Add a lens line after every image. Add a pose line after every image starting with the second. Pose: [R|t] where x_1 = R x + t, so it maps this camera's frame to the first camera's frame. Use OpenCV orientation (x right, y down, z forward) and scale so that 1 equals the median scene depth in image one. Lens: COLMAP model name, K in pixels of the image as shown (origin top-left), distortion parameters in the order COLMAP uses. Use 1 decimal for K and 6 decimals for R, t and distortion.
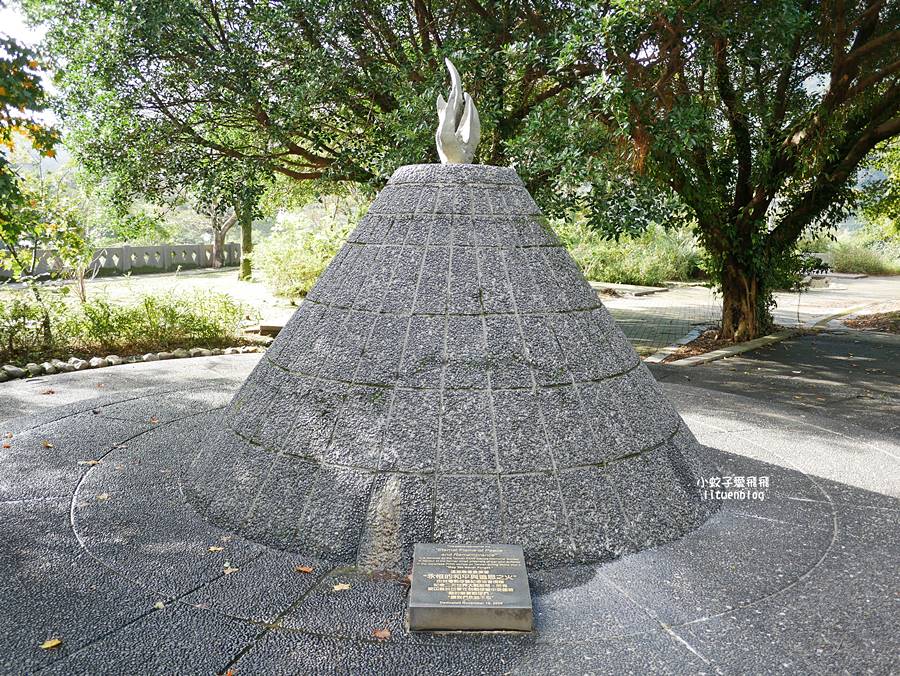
lens RADIAL K [[758.4, 0, 450.6], [0, 758.4, 336.7], [0, 0, 1]] dist [-0.039722, 0.006435]
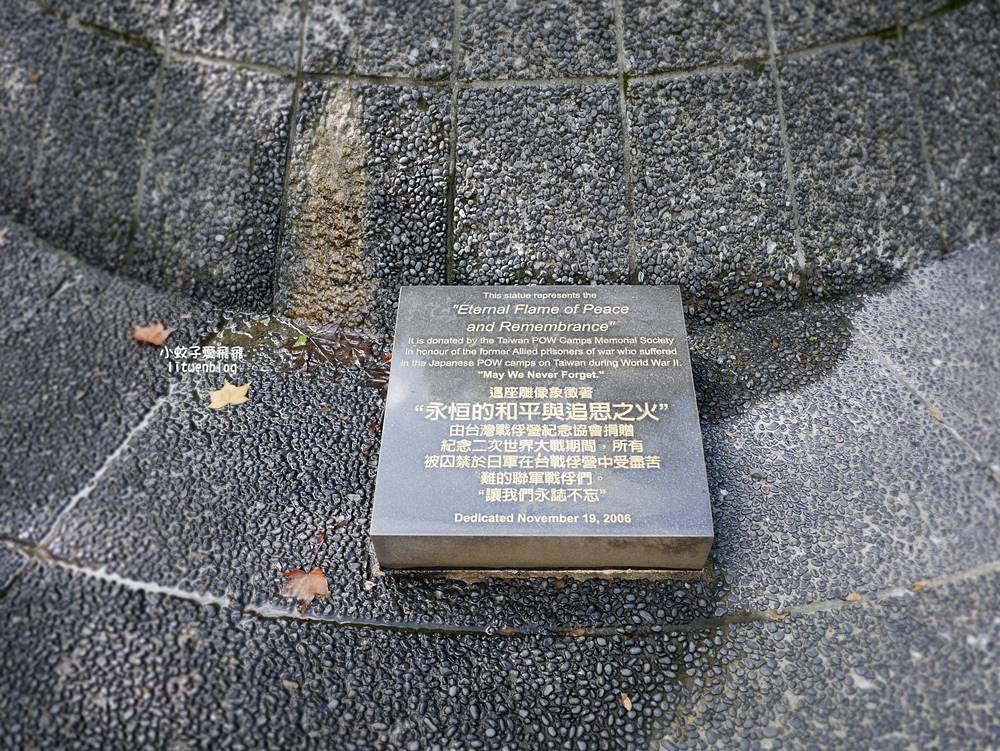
lens RADIAL K [[842.6, 0, 496.8], [0, 842.6, 370.6], [0, 0, 1]] dist [-0.039722, 0.006435]
pose [[0.998765, -0.008202, -0.049011, 0.021046], [0.036432, 0.791603, 0.609949, 0.044092], [0.033794, -0.610981, 0.790924, 0.594312]]
